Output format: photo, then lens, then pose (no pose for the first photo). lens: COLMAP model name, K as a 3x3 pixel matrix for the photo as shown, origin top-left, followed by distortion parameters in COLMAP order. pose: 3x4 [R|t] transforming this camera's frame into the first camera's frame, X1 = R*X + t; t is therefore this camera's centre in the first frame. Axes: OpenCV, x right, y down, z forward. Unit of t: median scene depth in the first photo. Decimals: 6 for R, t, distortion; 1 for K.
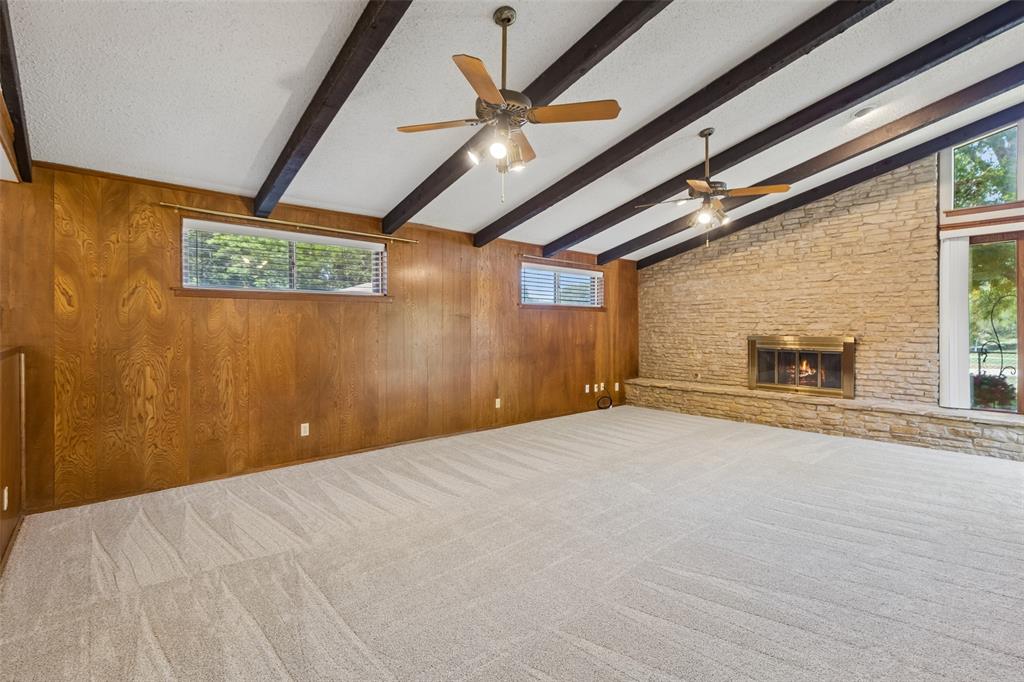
lens RADIAL K [[474.8, 0, 509.7], [0, 474.8, 325.6], [0, 0, 1]] dist [0.021941, -0.000214]
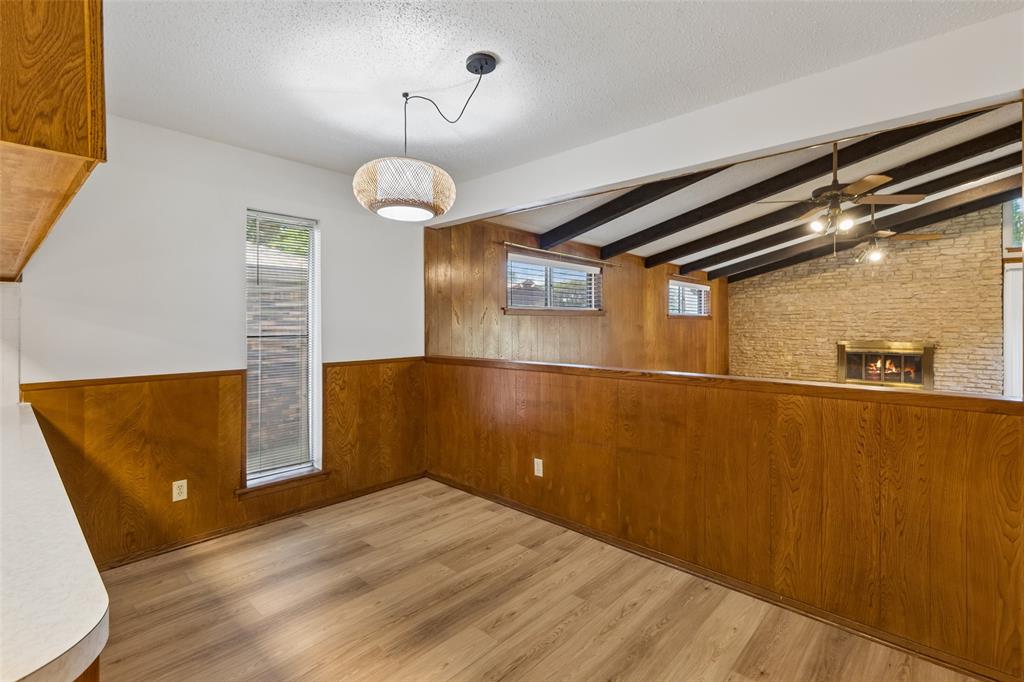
lens RADIAL K [[471.4, 0, 510.7], [0, 471.4, 323.6], [0, 0, 1]] dist [0.010736, -0.000306]
pose [[0.995741, 0.003329, 0.092130, -0.499185], [-0.003491, 0.999993, 0.001594, -0.024983], [-0.092124, -0.001909, 0.995746, -0.149077]]
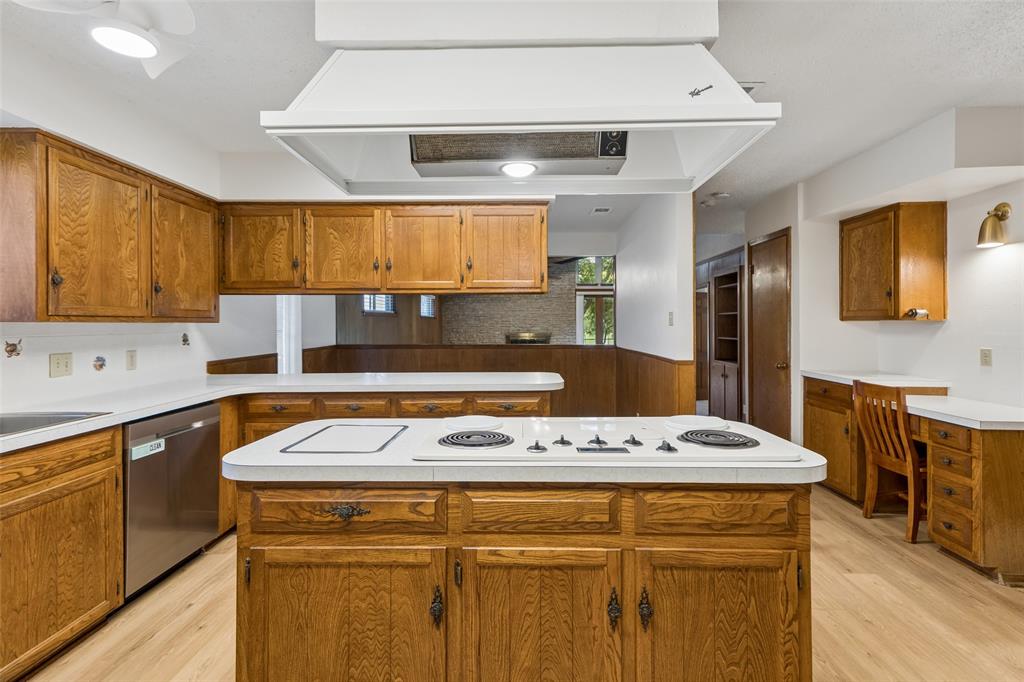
lens RADIAL K [[468.1, 0, 513.7], [0, 468.1, 322.6], [0, 0, 1]] dist [0.011043, -0.000224]
pose [[0.682685, 0.003858, 0.730703, -1.007484], [-0.004952, 0.999988, -0.000653, -0.024221], [-0.730696, -0.003172, 0.682696, -0.396854]]
